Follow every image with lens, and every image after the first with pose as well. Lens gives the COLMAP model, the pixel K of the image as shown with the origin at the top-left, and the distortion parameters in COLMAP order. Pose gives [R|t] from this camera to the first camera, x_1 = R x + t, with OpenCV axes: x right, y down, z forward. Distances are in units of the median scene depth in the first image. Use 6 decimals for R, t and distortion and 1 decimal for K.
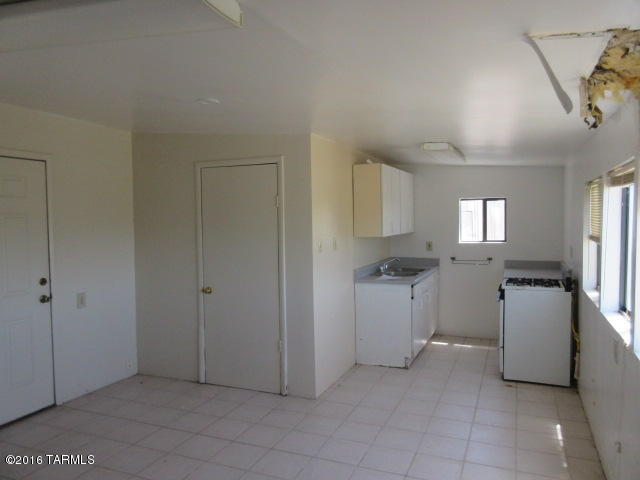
lens RADIAL K [[475.8, 0, 316.6], [0, 475.8, 241.9], [0, 0, 1]] dist [-0.009830, 0.007247]
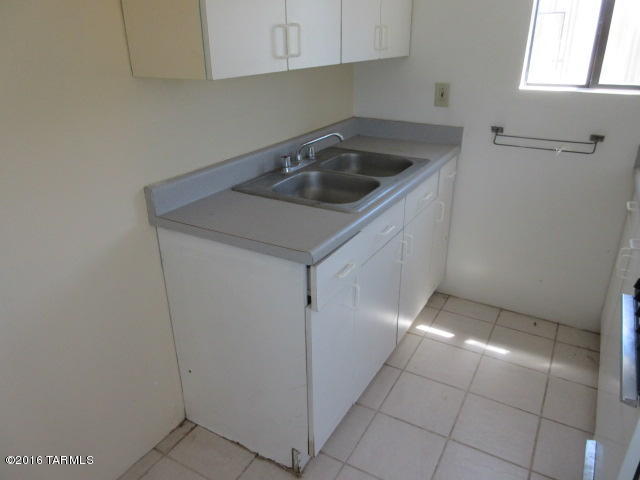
lens RADIAL K [[475.8, 0, 326.6], [0, 475.8, 242.1], [0, 0, 1]] dist [-0.009830, 0.007247]
pose [[0.993671, 0.052267, -0.099433, 0.191429], [-0.012907, 0.932421, 0.361144, -0.018752], [0.111590, -0.357574, 0.927194, 0.589909]]
